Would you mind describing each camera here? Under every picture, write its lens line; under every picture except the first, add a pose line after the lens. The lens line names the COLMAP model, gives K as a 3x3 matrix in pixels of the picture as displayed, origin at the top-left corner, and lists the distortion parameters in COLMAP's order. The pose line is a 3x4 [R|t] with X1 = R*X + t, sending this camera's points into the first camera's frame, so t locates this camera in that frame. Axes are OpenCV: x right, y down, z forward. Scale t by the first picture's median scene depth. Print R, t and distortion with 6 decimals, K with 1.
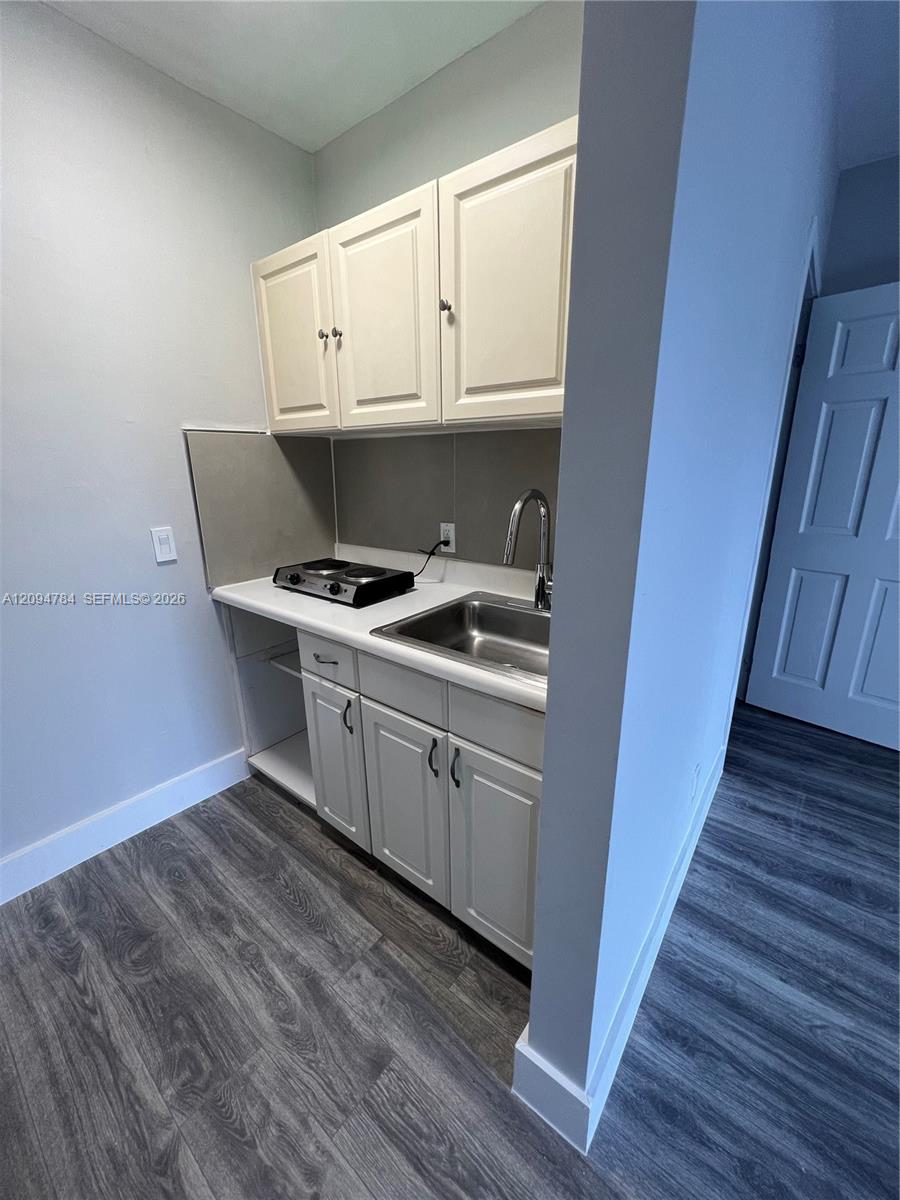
lens RADIAL K [[476.3, 0, 450.0], [0, 476.3, 600.0], [0, 0, 1]] dist [-0.002689, 0.000028]
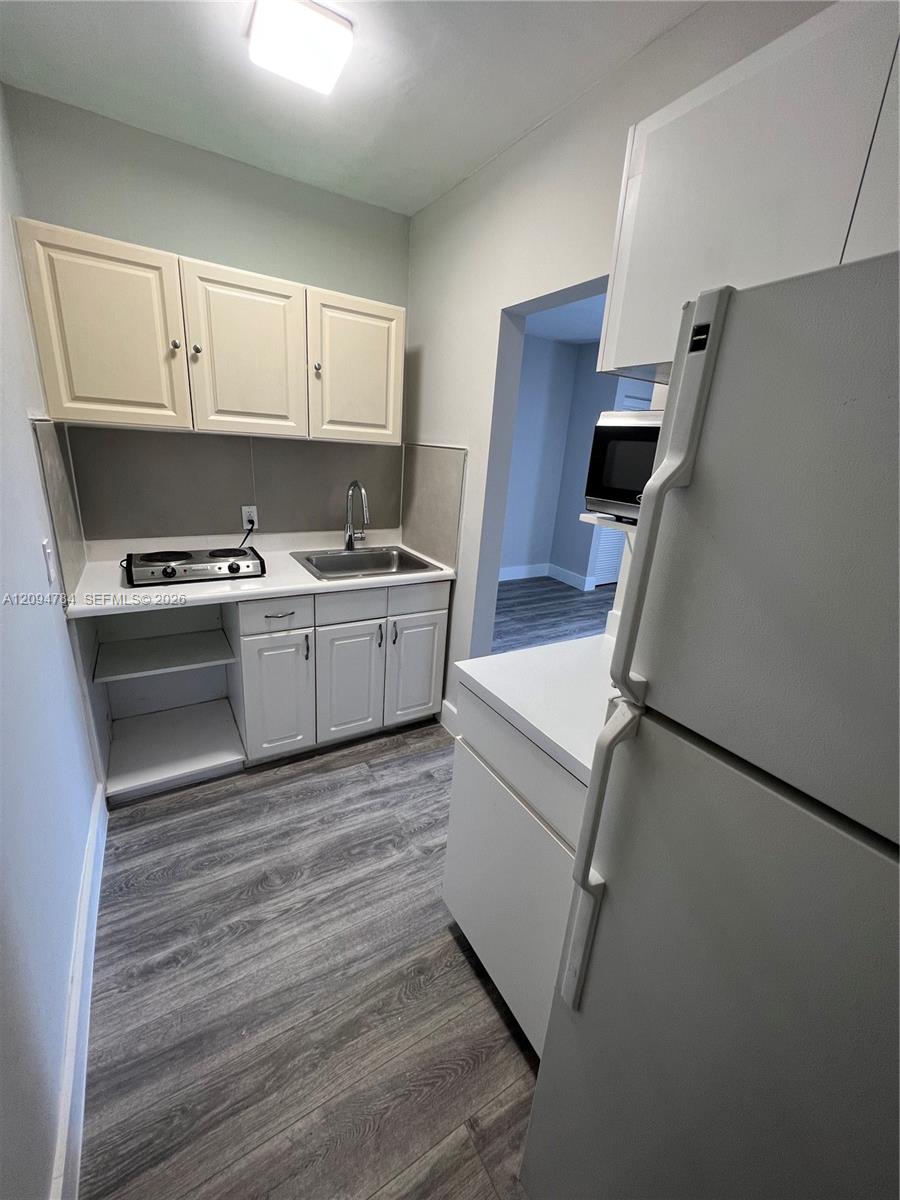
lens RADIAL K [[476.3, 0, 450.0], [0, 476.3, 600.0], [0, 0, 1]] dist [-0.002689, 0.000028]
pose [[0.348720, -0.263351, 0.899467, -1.372902], [0.195359, 0.959055, 0.205058, -0.101594], [-0.916640, 0.104211, 0.385889, 0.053763]]
